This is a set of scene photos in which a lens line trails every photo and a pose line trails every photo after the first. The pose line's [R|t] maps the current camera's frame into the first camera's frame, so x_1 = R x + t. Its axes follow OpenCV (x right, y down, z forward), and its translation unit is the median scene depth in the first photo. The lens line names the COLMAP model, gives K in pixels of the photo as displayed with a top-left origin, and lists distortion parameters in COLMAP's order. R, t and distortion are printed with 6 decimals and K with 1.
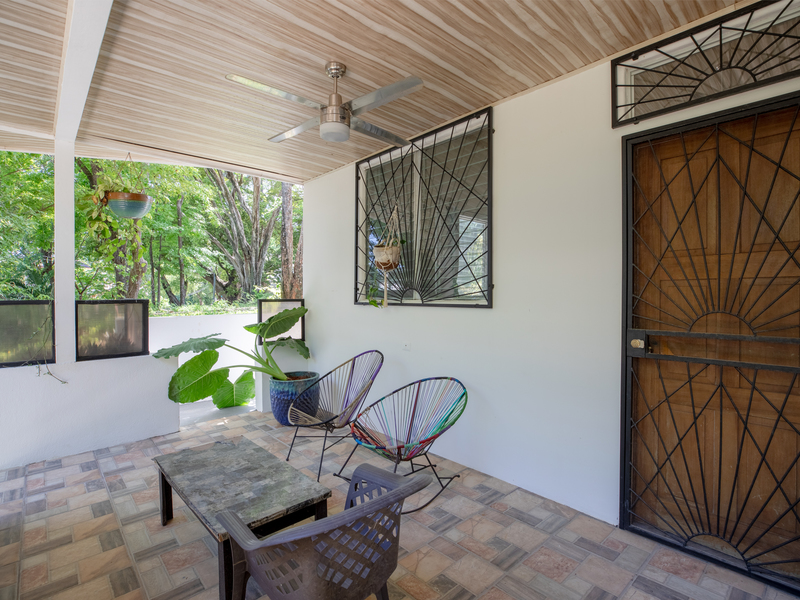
lens RADIAL K [[412.1, 0, 406.2], [0, 412.1, 298.2], [0, 0, 1]] dist [-0.040052, 0.011304]
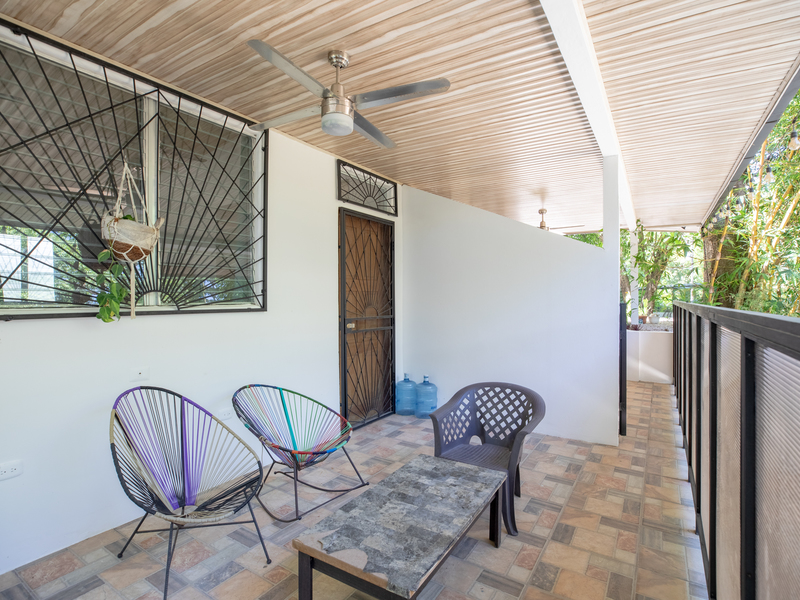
lens RADIAL K [[412.1, 0, 401.2], [0, 412.1, 298.3], [0, 0, 1]] dist [-0.040052, 0.011304]
pose [[-0.256149, 0.003968, 0.966629, -1.261479], [0.014038, 0.999901, -0.000385, -0.005821], [-0.966535, 0.013471, -0.256179, 1.251518]]
